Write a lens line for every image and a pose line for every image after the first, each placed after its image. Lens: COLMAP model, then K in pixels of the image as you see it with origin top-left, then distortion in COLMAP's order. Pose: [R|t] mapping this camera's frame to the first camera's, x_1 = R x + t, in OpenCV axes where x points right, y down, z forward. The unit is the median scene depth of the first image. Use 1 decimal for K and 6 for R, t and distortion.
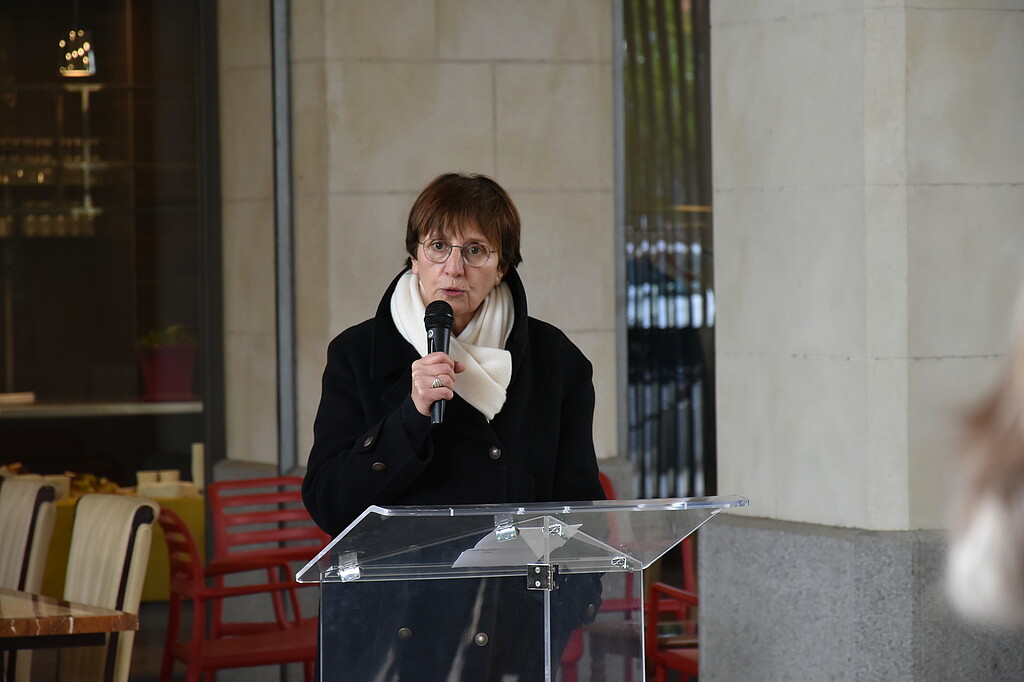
lens RADIAL K [[4659.2, 0, 512.0], [0, 4659.2, 341.0], [0, 0, 1]] dist [0.397638, 2.076443]
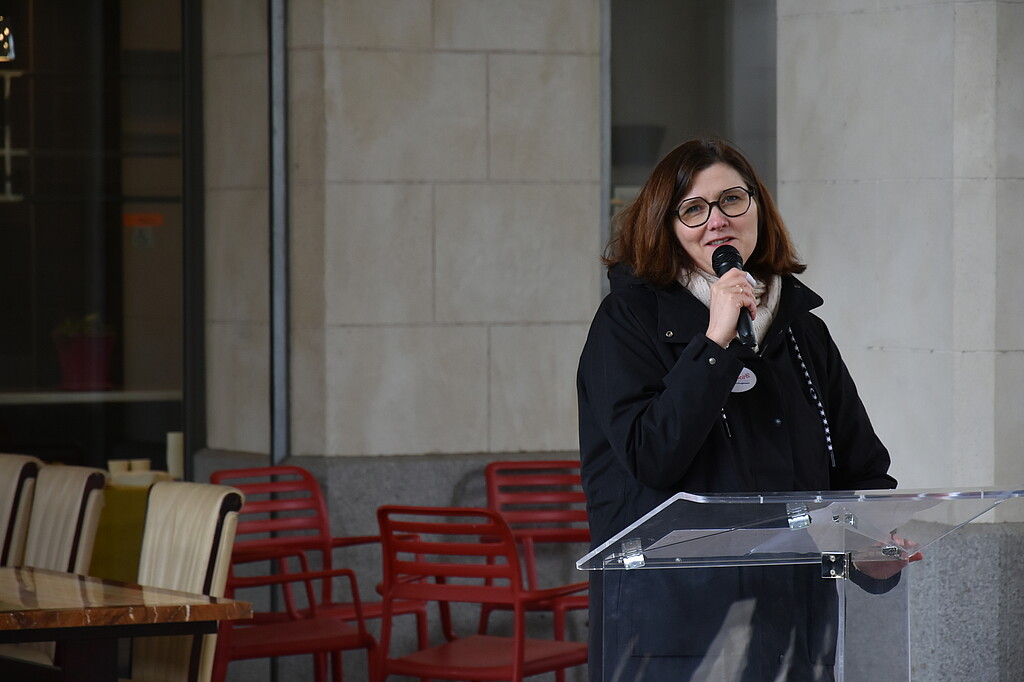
lens RADIAL K [[4659.2, 0, 512.0], [0, 4659.2, 341.0], [0, 0, 1]] dist [0.397638, 2.076443]
pose [[0.997665, 0.007966, 0.067831, -0.074045], [-0.008033, 0.999967, 0.000713, 0.001368], [-0.067823, -0.001256, 0.997697, 0.004336]]
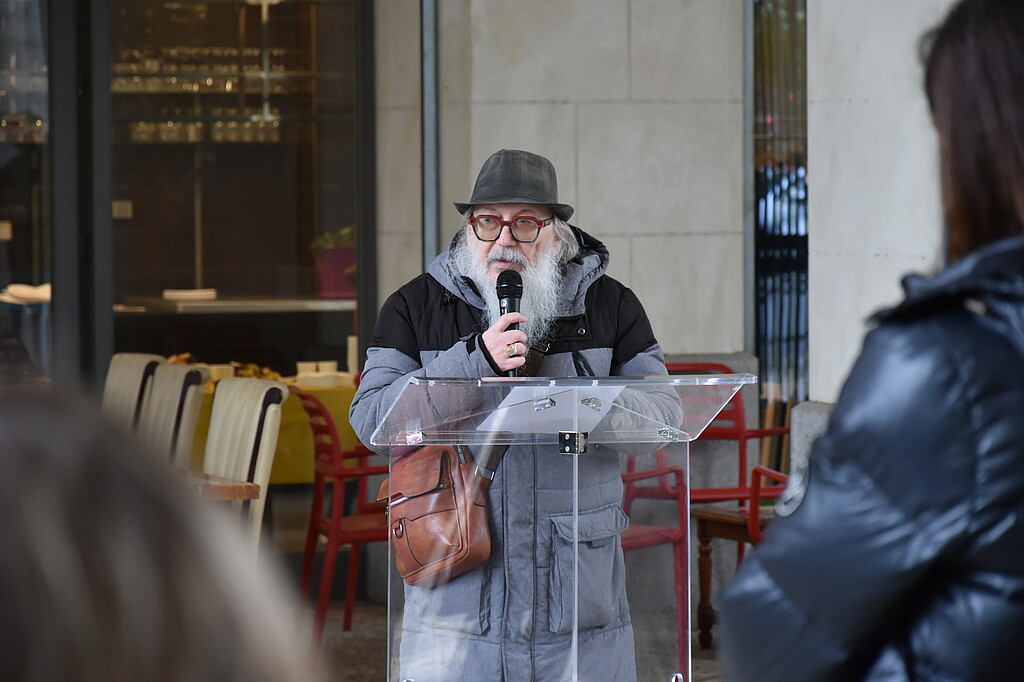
lens RADIAL K [[4659.2, 0, 512.0], [0, 4659.2, 341.0], [0, 0, 1]] dist [0.397638, 2.076443]
pose [[0.998614, 0.008556, -0.051938, 0.028645], [-0.007545, 0.999779, 0.019639, 0.002093], [0.052095, -0.019220, 0.998457, -0.073986]]
